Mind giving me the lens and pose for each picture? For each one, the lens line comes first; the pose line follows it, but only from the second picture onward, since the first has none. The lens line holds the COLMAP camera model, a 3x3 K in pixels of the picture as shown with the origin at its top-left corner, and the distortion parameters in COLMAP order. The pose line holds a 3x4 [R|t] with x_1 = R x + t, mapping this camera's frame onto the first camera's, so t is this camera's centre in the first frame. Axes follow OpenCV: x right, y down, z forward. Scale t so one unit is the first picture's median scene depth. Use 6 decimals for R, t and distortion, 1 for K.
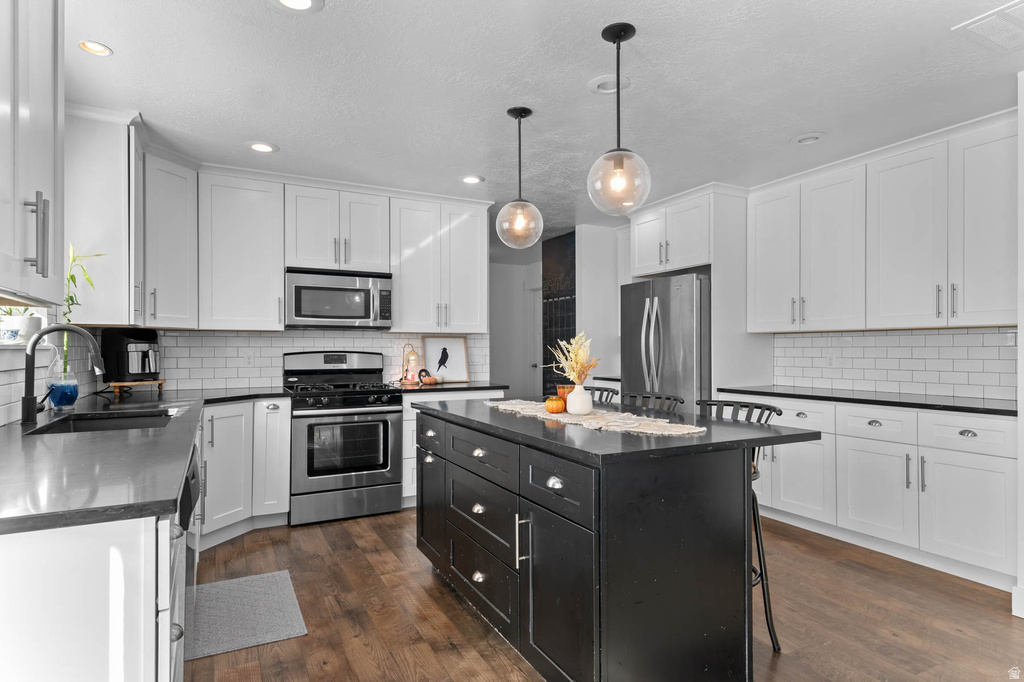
lens RADIAL K [[553.5, 0, 504.8], [0, 553.5, 349.6], [0, 0, 1]] dist [0.015850, -0.004687]
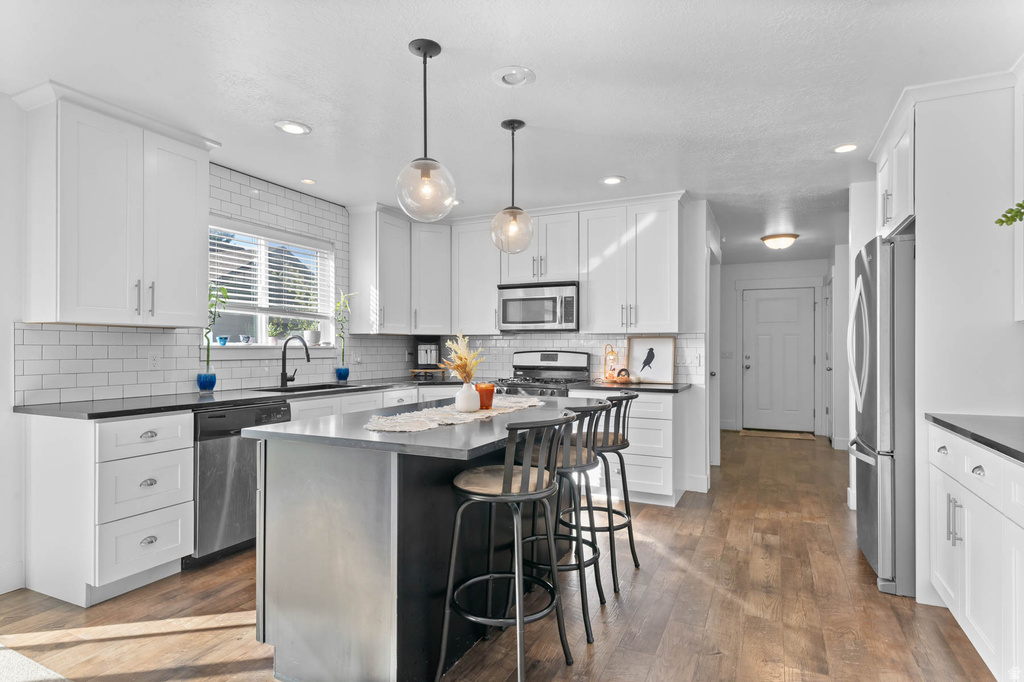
lens RADIAL K [[553.5, 0, 515.2], [0, 553.5, 344.7], [0, 0, 1]] dist [0.015850, -0.004687]
pose [[0.616186, -0.004904, -0.787585, 0.603636], [-0.003339, 0.999955, -0.008839, 0.000691], [0.787594, 0.008076, 0.616142, 0.226164]]
